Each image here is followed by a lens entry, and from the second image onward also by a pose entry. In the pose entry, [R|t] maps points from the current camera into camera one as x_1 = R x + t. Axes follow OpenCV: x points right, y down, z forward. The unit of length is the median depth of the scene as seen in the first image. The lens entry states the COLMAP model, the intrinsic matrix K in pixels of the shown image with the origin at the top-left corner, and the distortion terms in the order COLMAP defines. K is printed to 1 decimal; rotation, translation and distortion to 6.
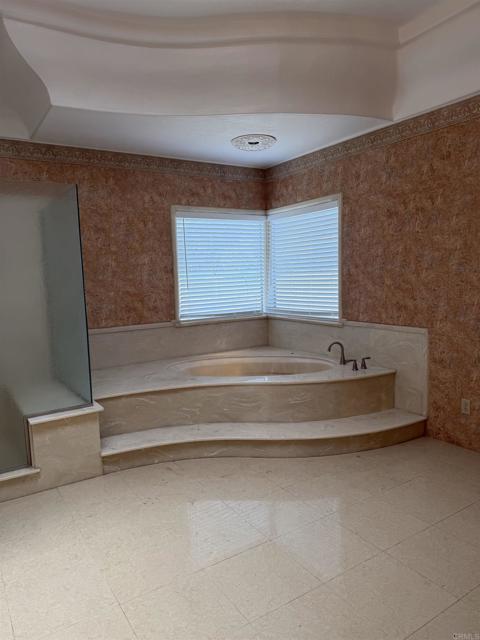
lens RADIAL K [[445.7, 0, 240.0], [0, 445.7, 320.0], [0, 0, 1]] dist [0.102557, -0.127644]
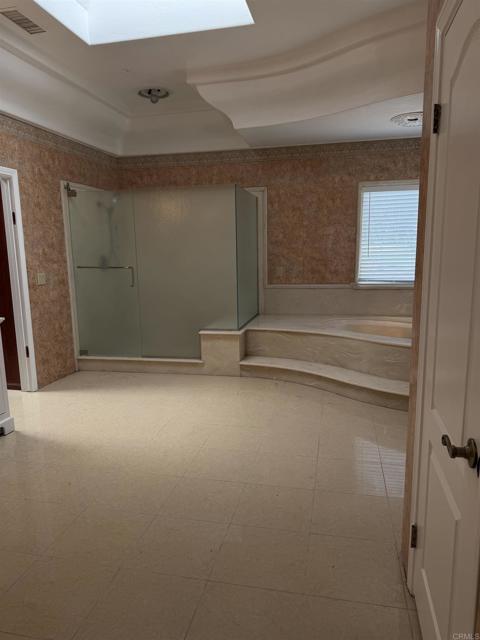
lens RADIAL K [[445.7, 0, 240.0], [0, 445.7, 320.0], [0, 0, 1]] dist [0.102557, -0.127644]
pose [[0.711500, 0.134572, -0.689680, 0.496241], [-0.079989, 0.990622, 0.110773, -0.010508], [0.698118, -0.023648, 0.715592, -0.052654]]
